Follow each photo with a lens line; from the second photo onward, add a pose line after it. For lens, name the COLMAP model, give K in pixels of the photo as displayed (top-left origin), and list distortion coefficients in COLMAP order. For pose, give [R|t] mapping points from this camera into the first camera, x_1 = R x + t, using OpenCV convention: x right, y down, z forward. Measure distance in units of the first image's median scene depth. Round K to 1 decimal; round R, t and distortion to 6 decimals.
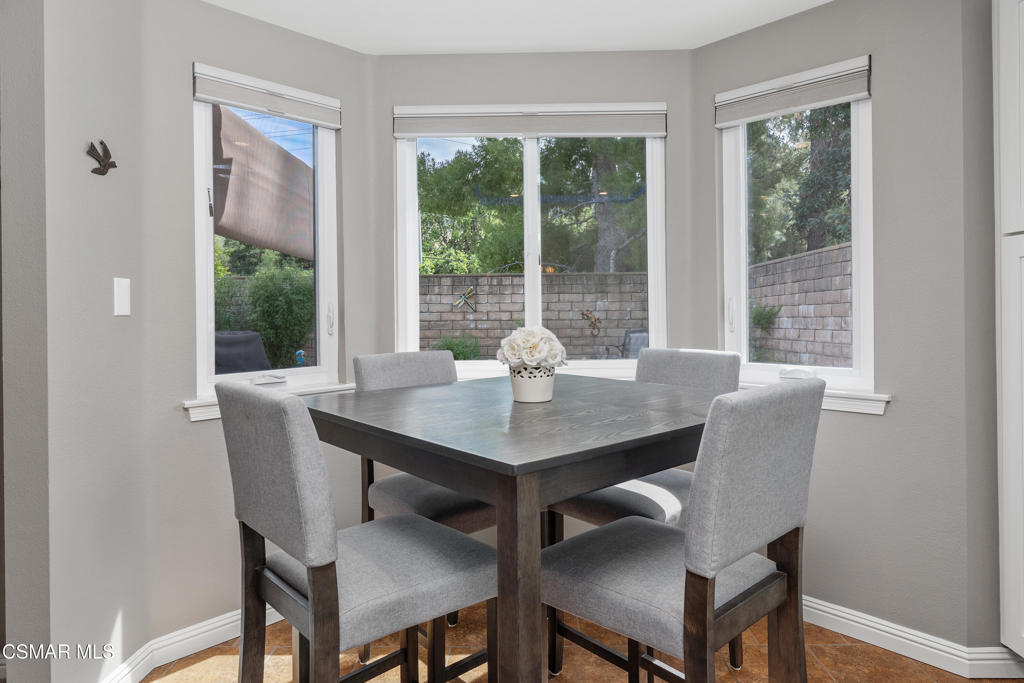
lens RADIAL K [[609.8, 0, 511.6], [0, 609.8, 314.3], [0, 0, 1]] dist [0.002931, 0.000697]
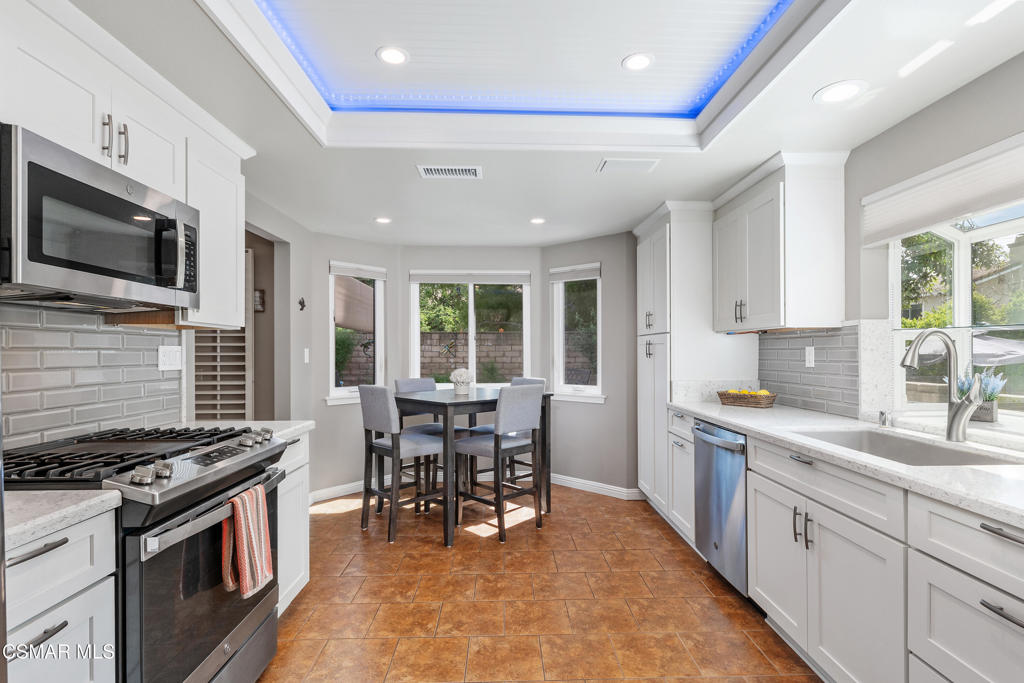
lens RADIAL K [[506.0, 0, 515.6], [0, 506.0, 355.1], [0, 0, 1]] dist [-0.000607, -0.000049]
pose [[0.998871, 0.008436, 0.046748, 0.109758], [-0.008298, 0.999961, -0.003154, -0.022836], [-0.046773, 0.002763, 0.998902, -0.856760]]
